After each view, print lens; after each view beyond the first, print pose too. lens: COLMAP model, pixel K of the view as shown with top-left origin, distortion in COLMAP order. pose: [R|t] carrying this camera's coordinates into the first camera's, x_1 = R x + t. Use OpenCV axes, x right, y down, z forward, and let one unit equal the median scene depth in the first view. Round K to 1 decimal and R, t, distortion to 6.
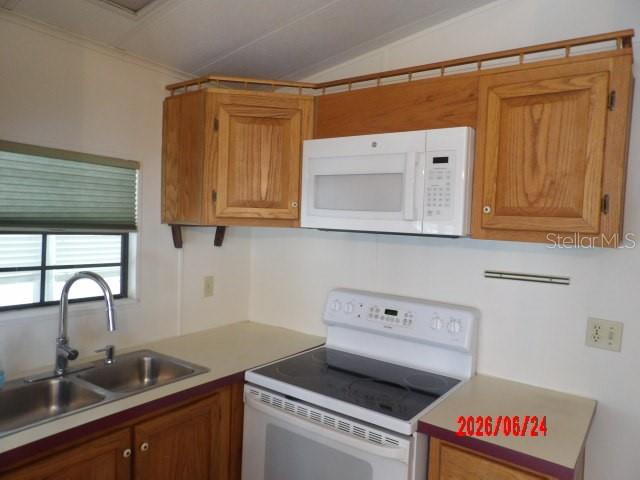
lens RADIAL K [[458.1, 0, 317.9], [0, 458.1, 240.4], [0, 0, 1]] dist [-0.029478, 0.044678]
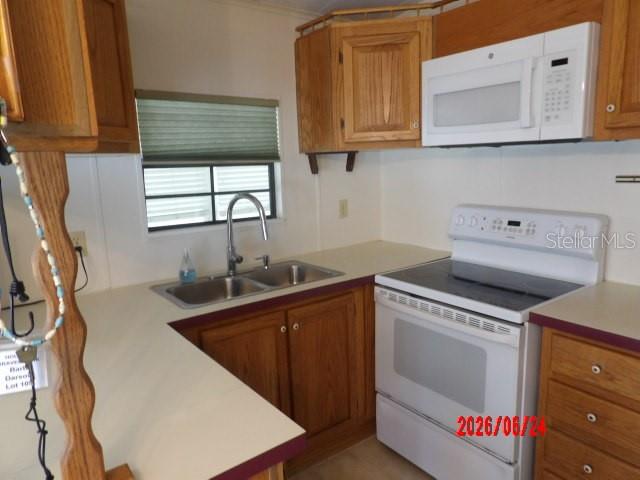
lens RADIAL K [[458.1, 0, 319.7], [0, 458.1, 241.0], [0, 0, 1]] dist [-0.029478, 0.044678]
pose [[0.953743, -0.017105, -0.300135, 0.055654], [0.056468, 0.990802, 0.122973, 0.050326], [0.295271, -0.134232, 0.945937, -0.123070]]
